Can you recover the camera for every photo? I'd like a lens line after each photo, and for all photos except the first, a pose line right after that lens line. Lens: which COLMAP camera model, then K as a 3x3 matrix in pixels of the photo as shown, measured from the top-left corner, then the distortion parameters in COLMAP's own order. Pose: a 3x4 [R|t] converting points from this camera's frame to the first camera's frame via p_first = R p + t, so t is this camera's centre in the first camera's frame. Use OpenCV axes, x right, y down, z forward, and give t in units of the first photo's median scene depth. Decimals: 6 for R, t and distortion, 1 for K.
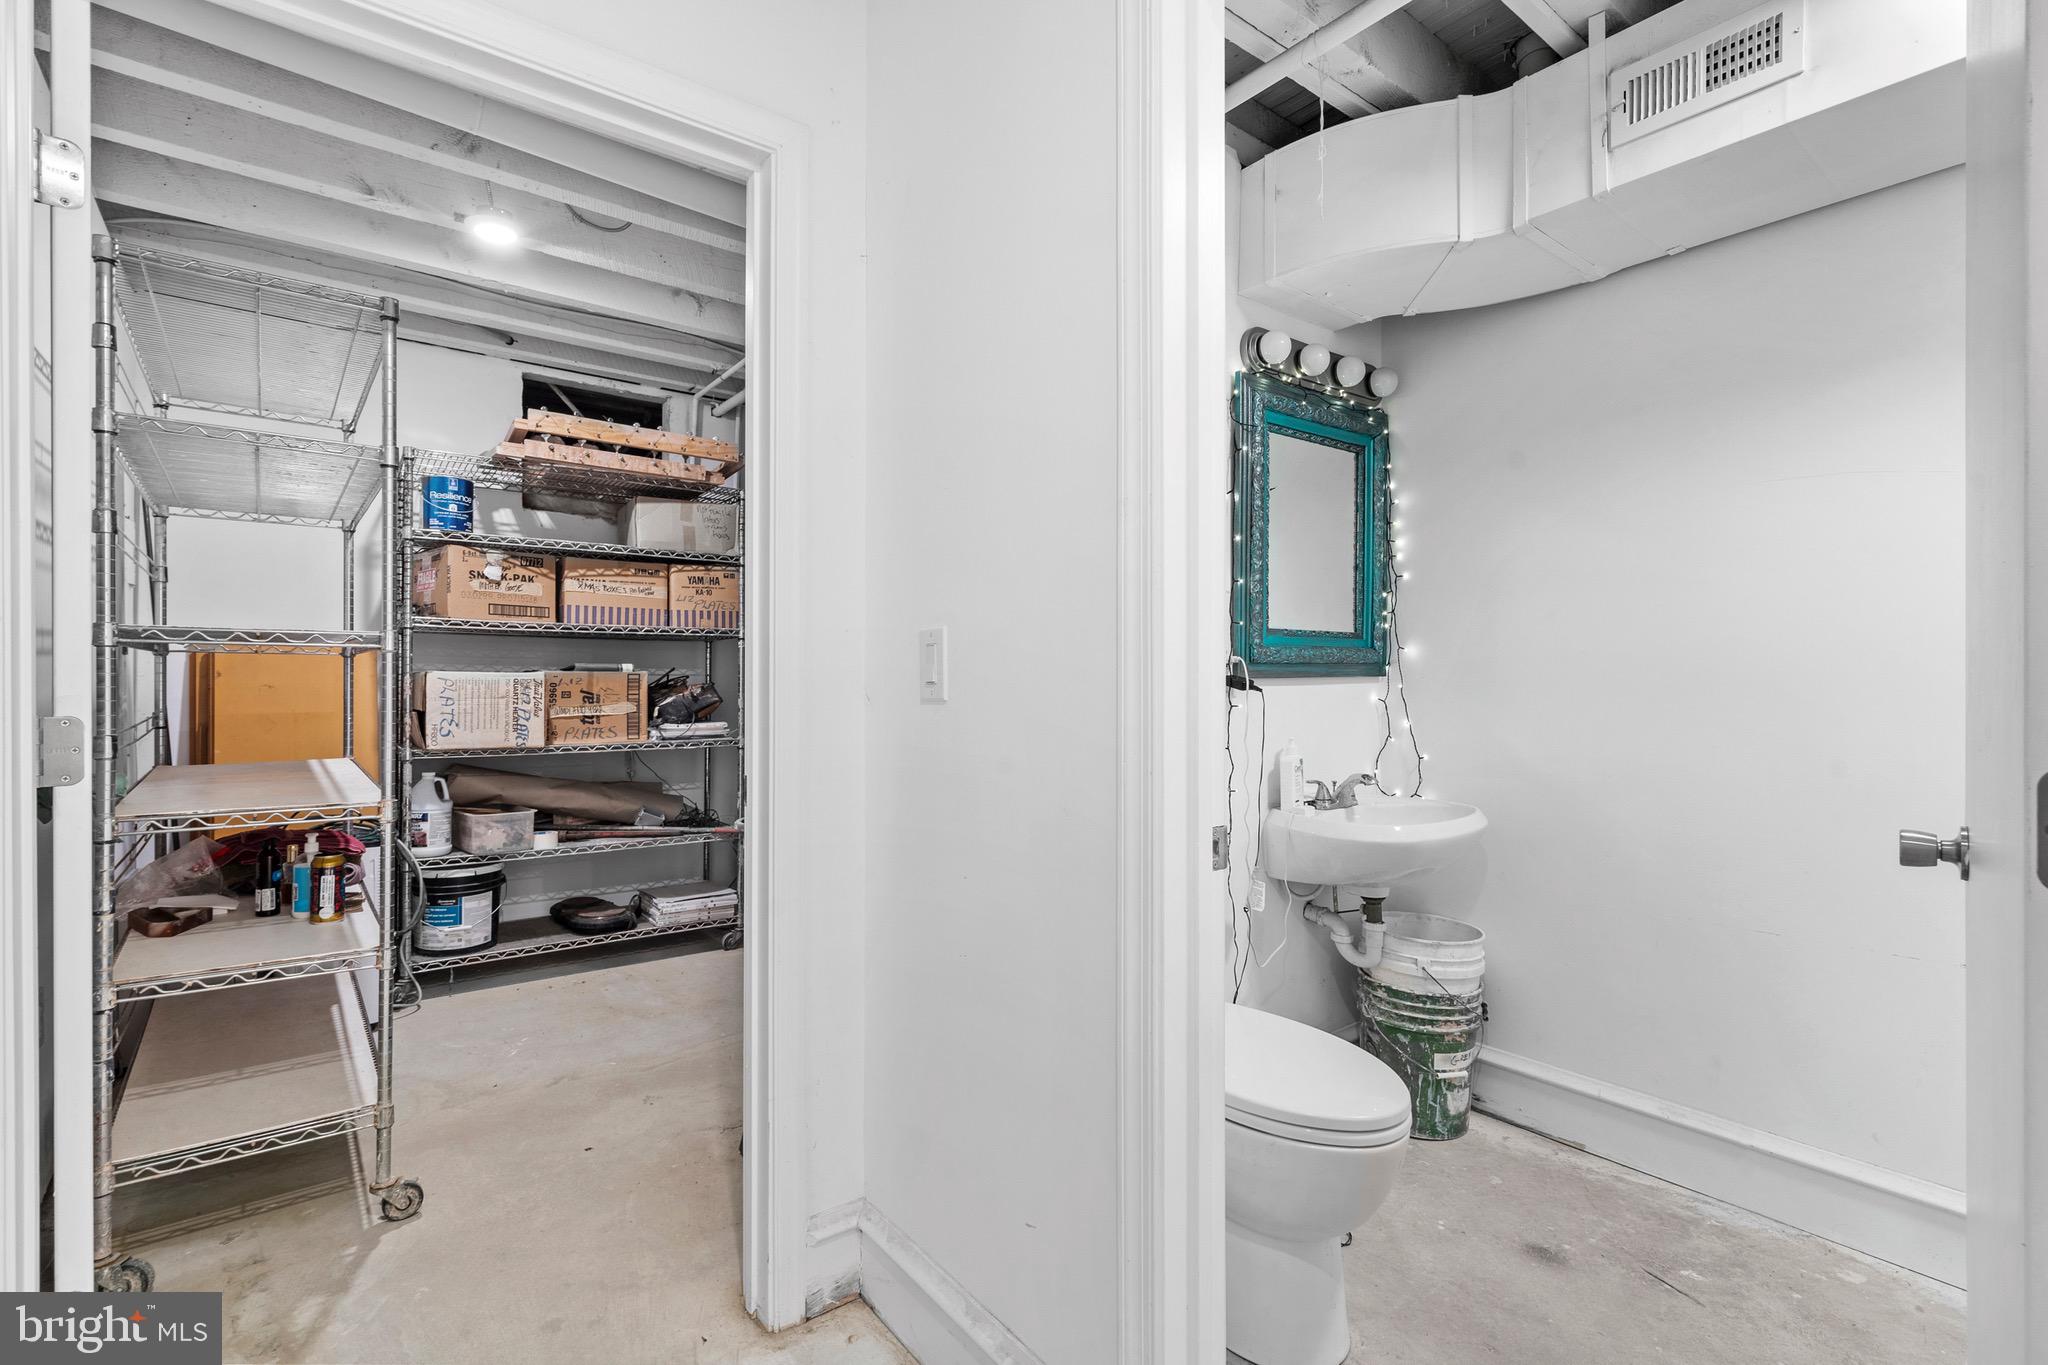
lens RADIAL K [[945.7, 0, 1021.1], [0, 945.7, 684.0], [0, 0, 1]] dist [0.001352, 0.000659]
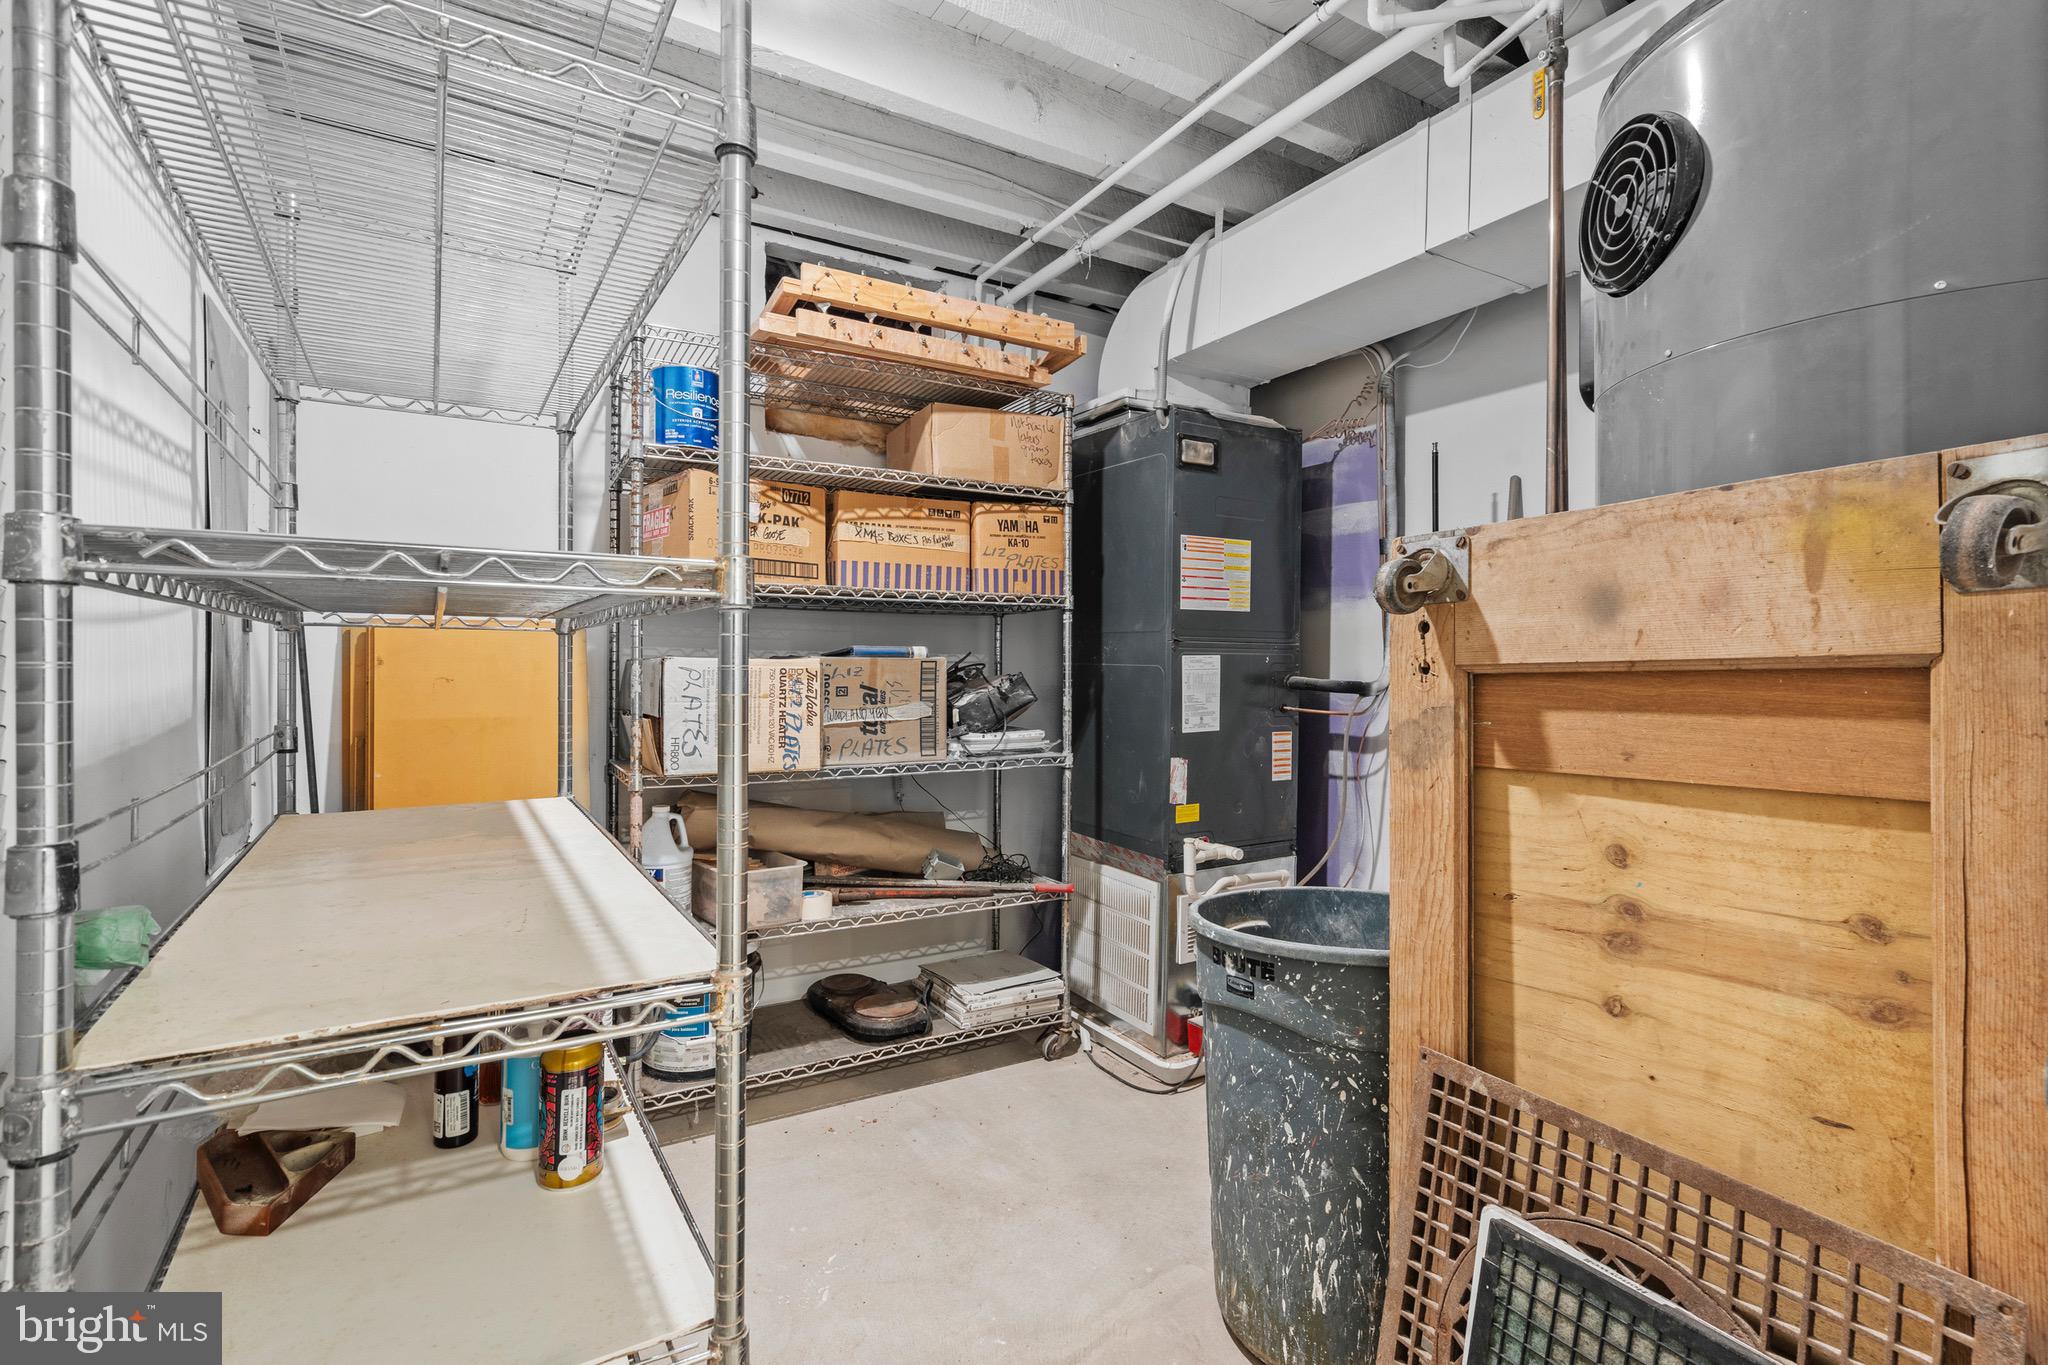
lens RADIAL K [[945.7, 0, 1004.8], [0, 945.7, 673.8], [0, 0, 1]] dist [0.001352, 0.000659]
pose [[0.991680, 0.001871, -0.128711, -0.168365], [-0.001374, 0.999991, 0.003952, -0.002585], [0.128717, -0.003742, 0.991674, 0.205537]]
